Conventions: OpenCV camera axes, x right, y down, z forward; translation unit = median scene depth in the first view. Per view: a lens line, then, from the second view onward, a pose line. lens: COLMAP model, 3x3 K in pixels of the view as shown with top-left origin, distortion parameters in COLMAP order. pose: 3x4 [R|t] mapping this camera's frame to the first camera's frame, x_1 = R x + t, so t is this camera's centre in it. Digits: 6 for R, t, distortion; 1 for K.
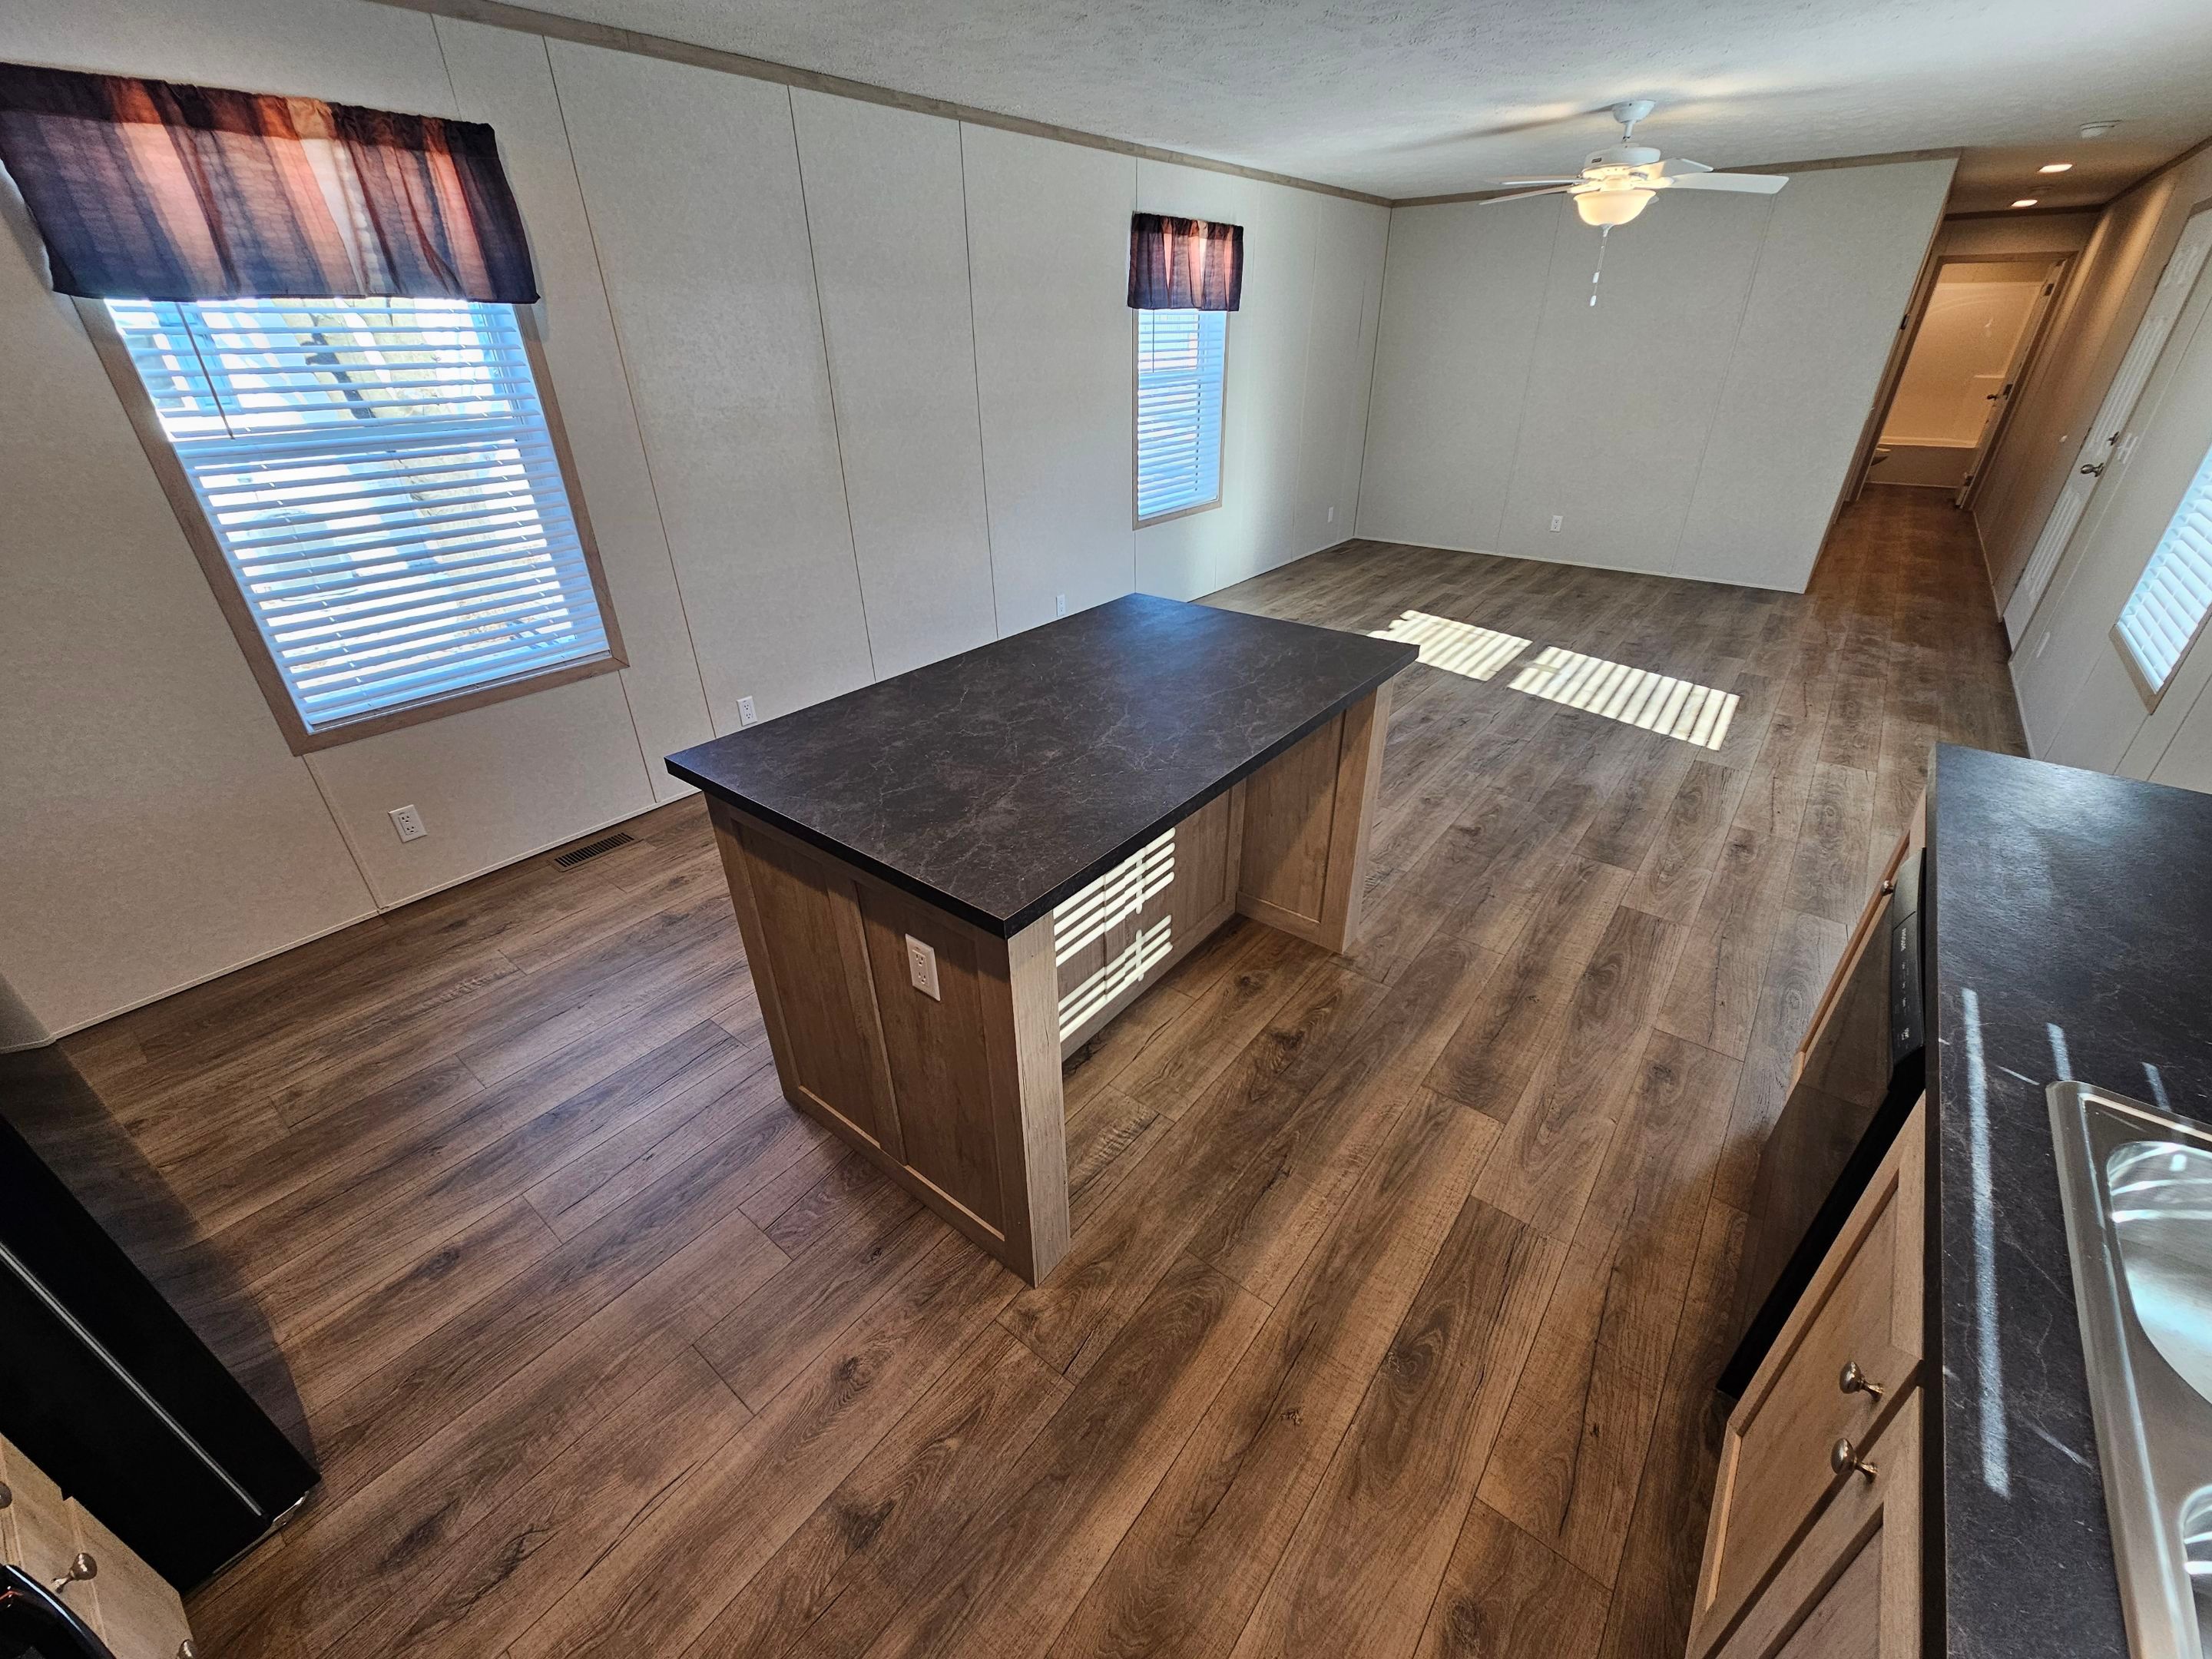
lens RADIAL K [[886.0, 0, 1097.7], [0, 886.0, 823.1], [0, 0, 1]] dist [0.004300, -0.000223]
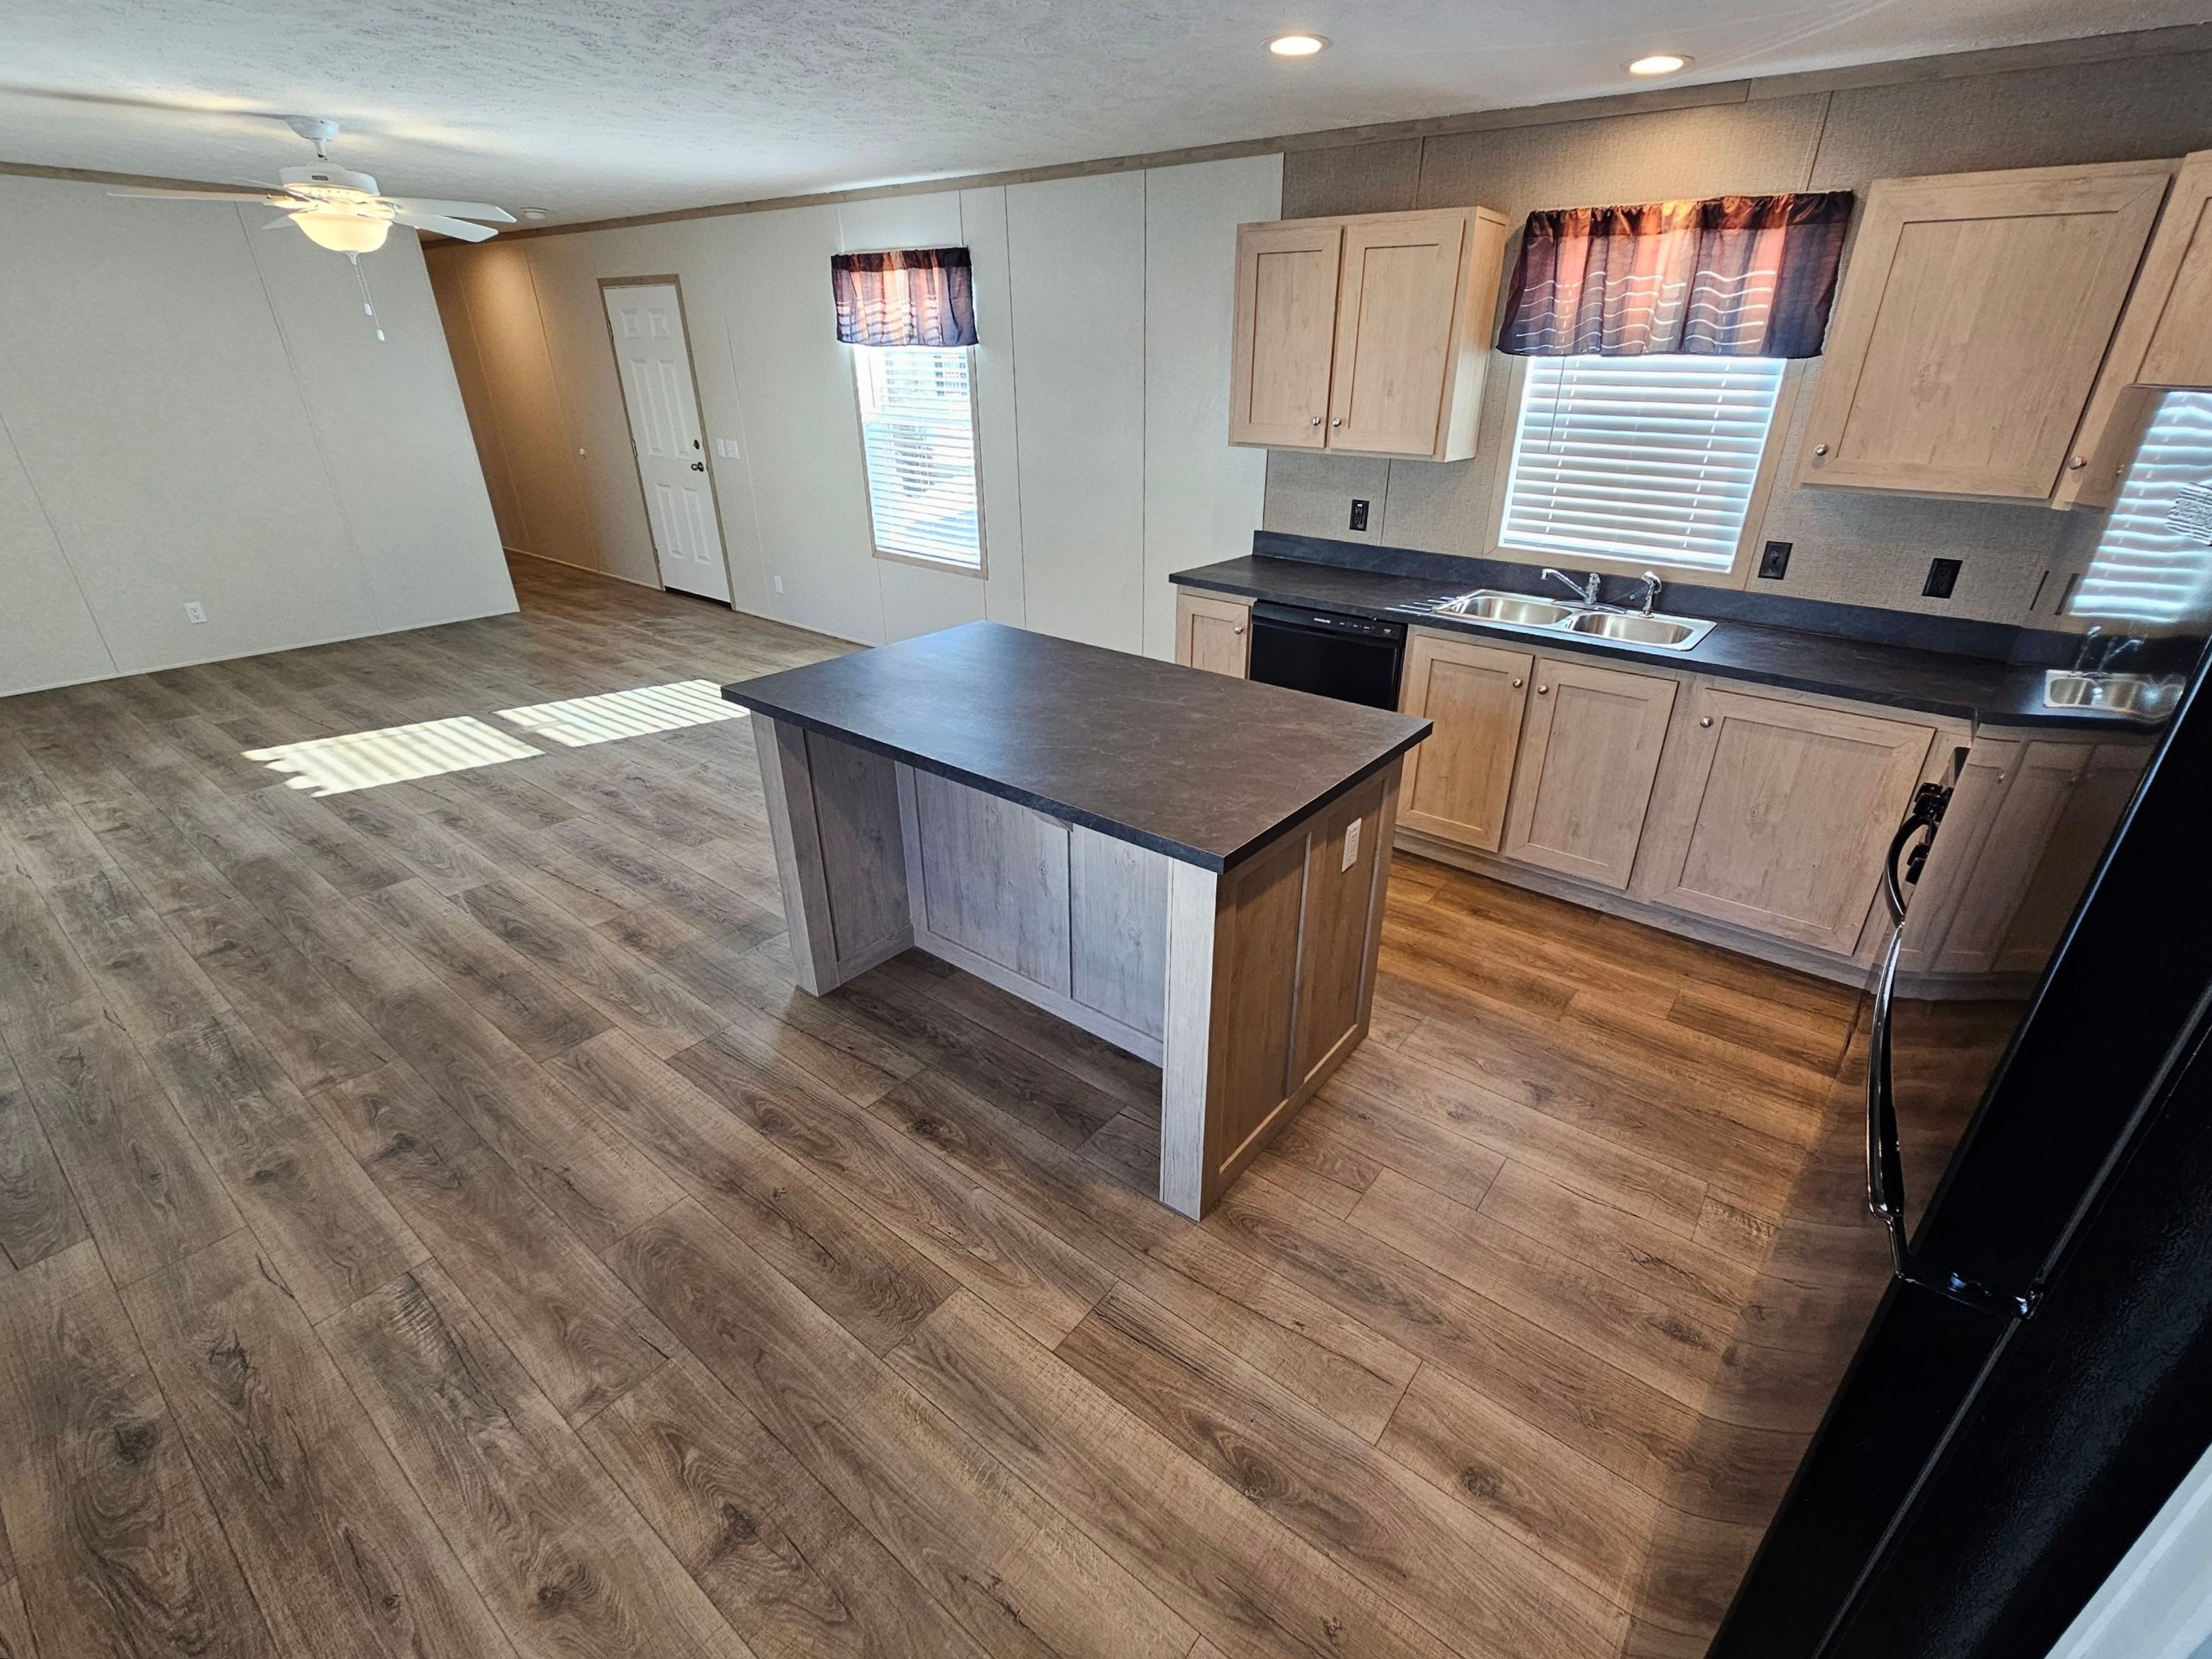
lens RADIAL K [[1003.3, 0, 1133.4], [0, 1003.3, 860.4], [0, 0, 1]] dist [0.001024, 0.000926]
pose [[-0.019964, -0.437325, 0.899082, -0.520714], [0.475168, 0.787059, 0.393387, -0.190706], [-0.879668, 0.435069, 0.192090, 0.337235]]
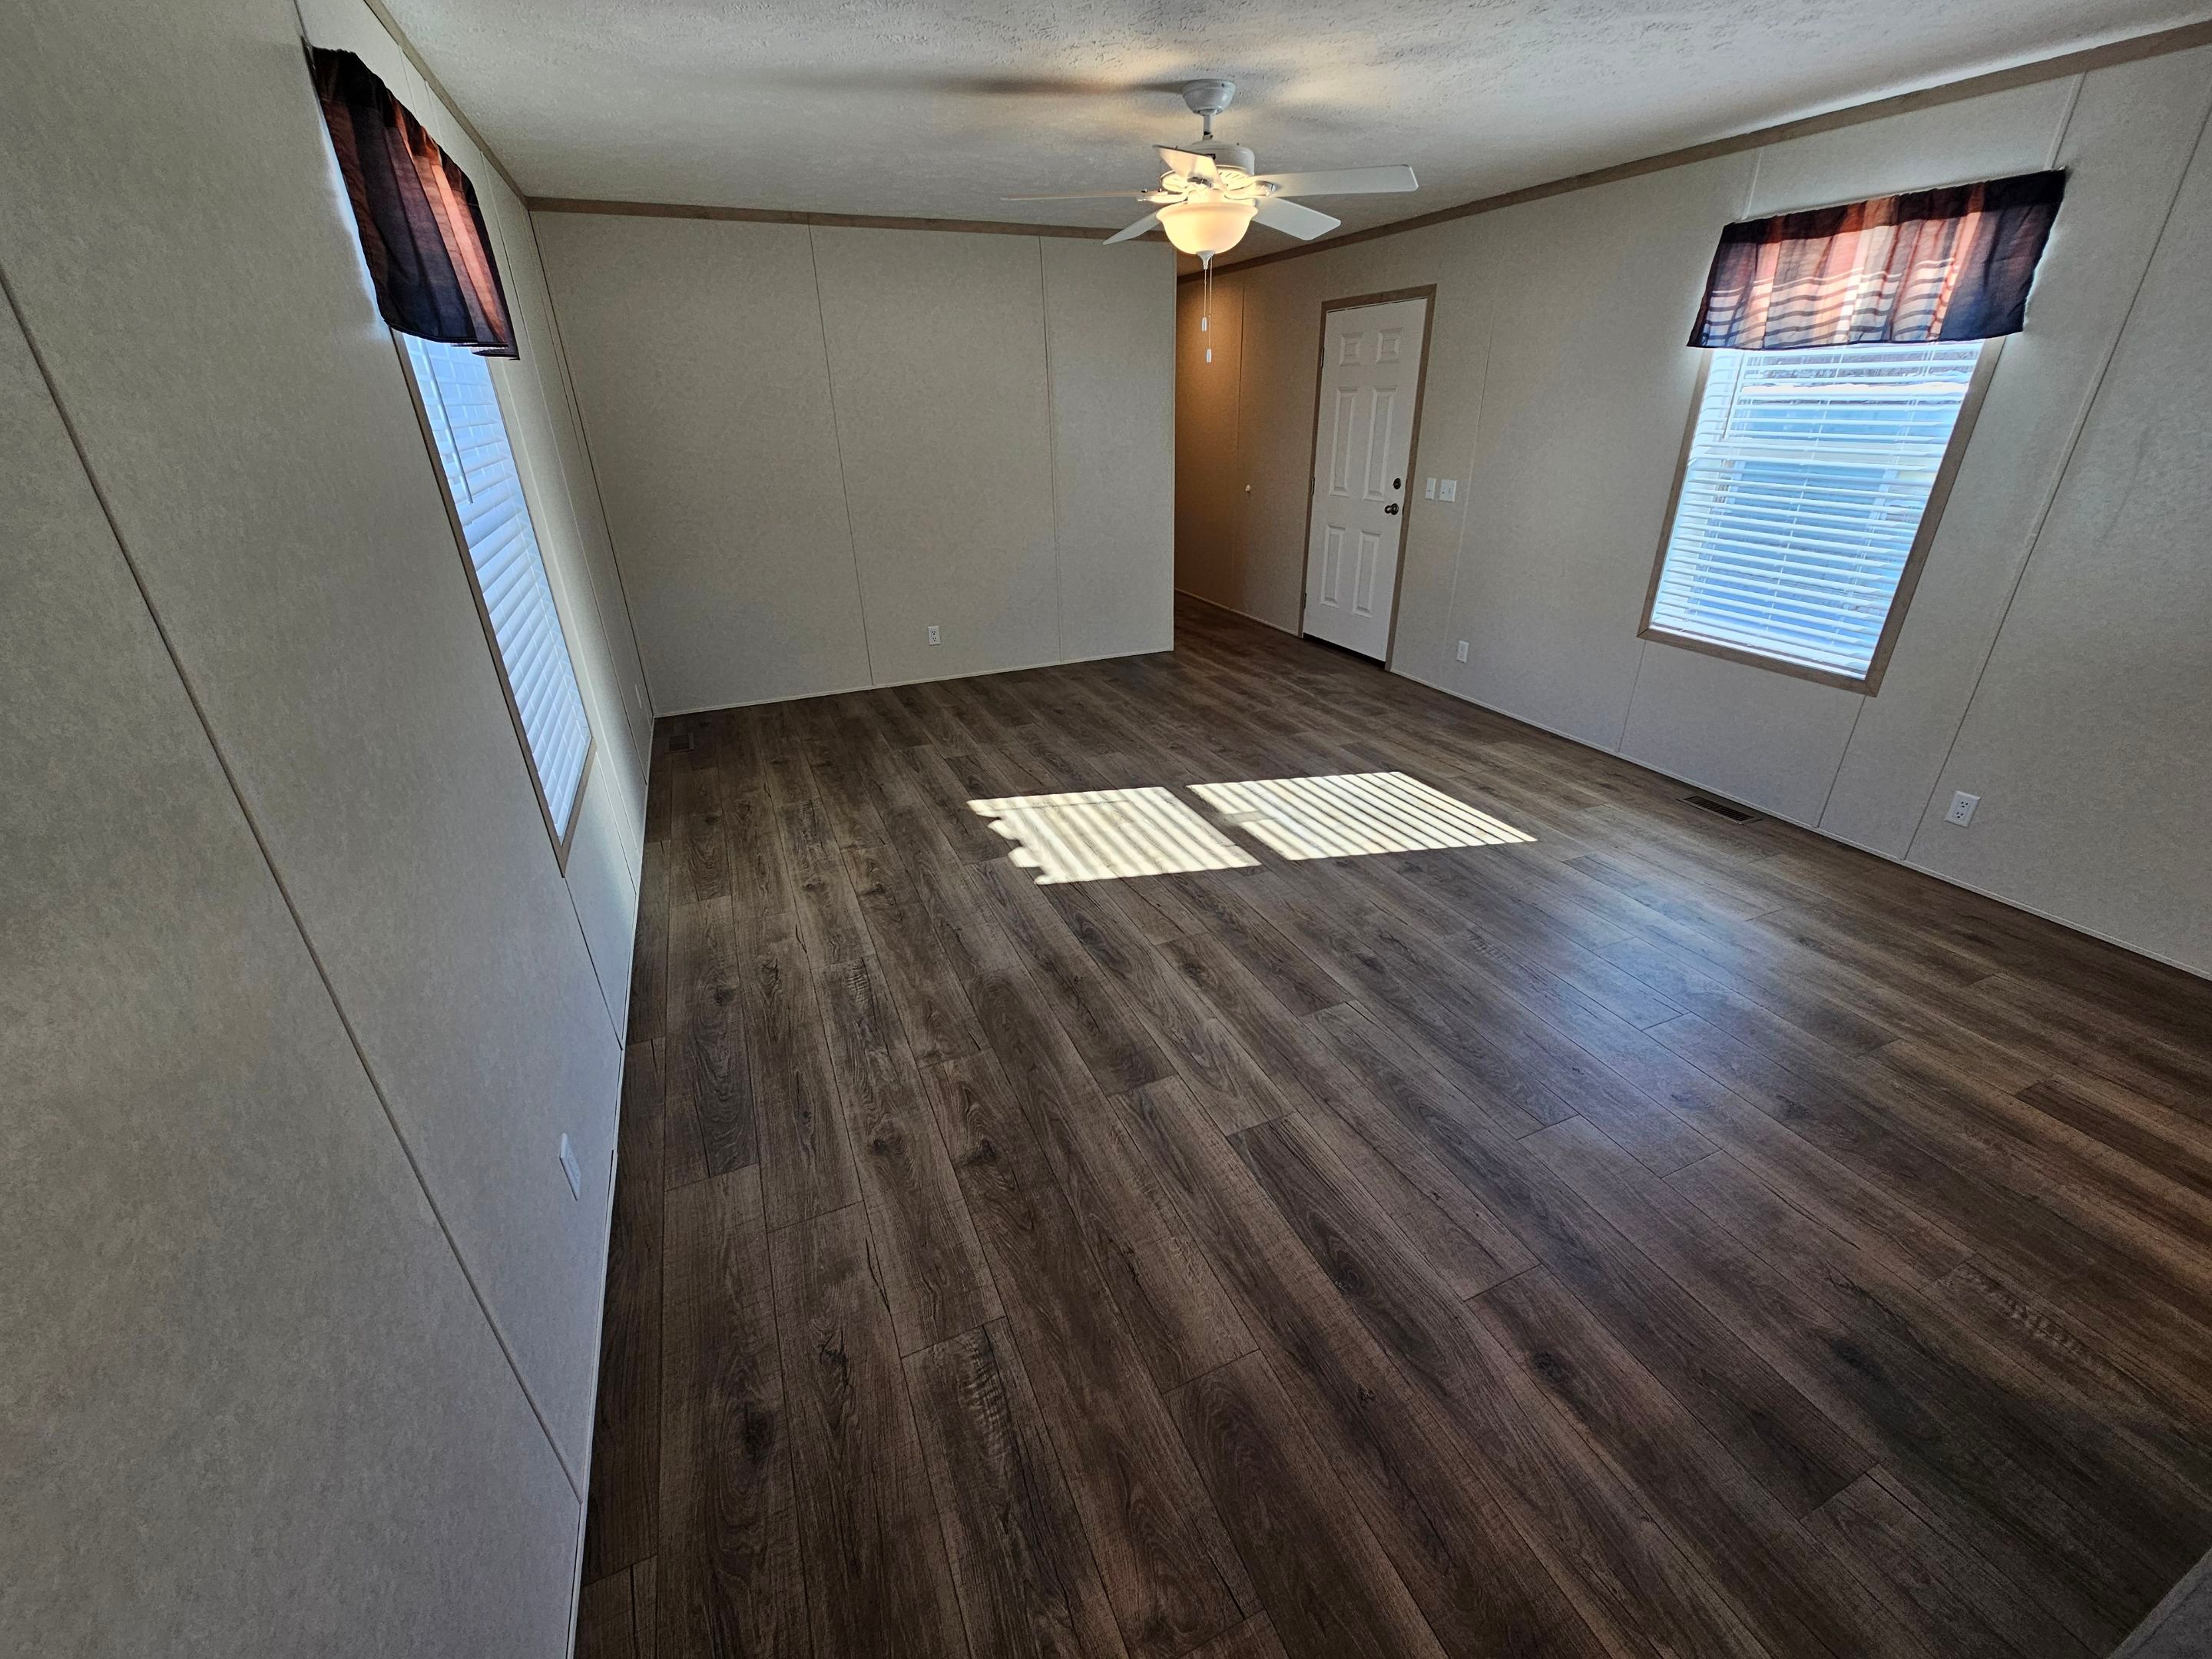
lens RADIAL K [[886.0, 0, 1099.0], [0, 886.0, 771.2], [0, 0, 1]] dist [0.004300, -0.000223]
pose [[0.454283, -0.342547, 0.822367, -0.207309], [0.443023, 0.887746, 0.125050, -0.382678], [-0.772889, 0.307519, 0.555044, 0.668733]]
